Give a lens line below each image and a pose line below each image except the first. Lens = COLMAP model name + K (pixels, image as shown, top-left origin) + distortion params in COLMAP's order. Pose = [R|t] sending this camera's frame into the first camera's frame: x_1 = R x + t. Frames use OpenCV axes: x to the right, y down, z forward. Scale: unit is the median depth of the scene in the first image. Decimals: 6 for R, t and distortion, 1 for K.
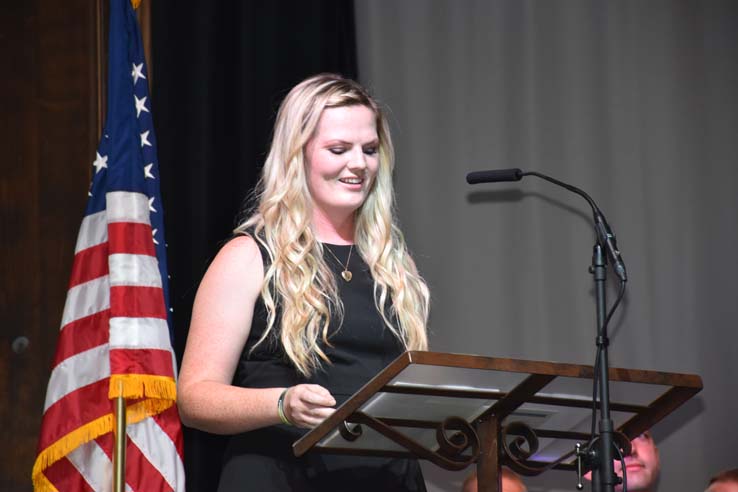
lens RADIAL K [[4514.0, 0, 367.0], [0, 4514.0, 246.8], [0, 0, 1]] dist [3.312436, 16.263857]
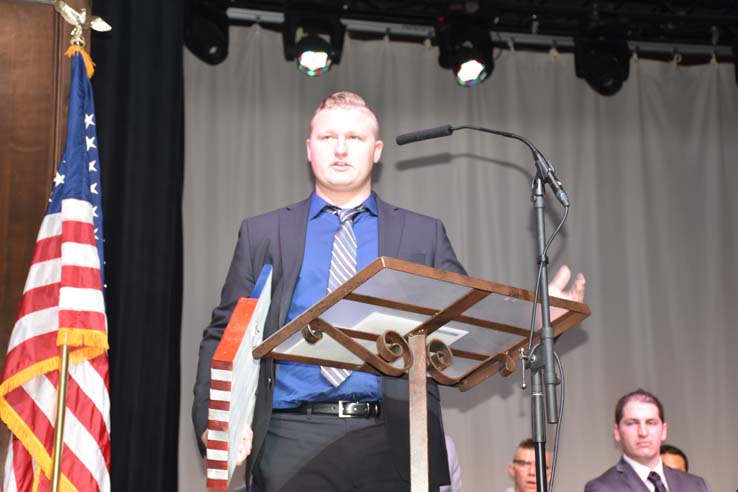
lens RADIAL K [[1439.0, 0, 370.2], [0, 1439.0, 244.4], [0, 0, 1]] dist [0.437686, 0.053989]
pose [[0.980608, 0.053913, 0.188420, -0.048844], [-0.033893, 0.993583, -0.107905, 0.047523], [-0.193028, 0.099427, 0.976143, 0.544627]]
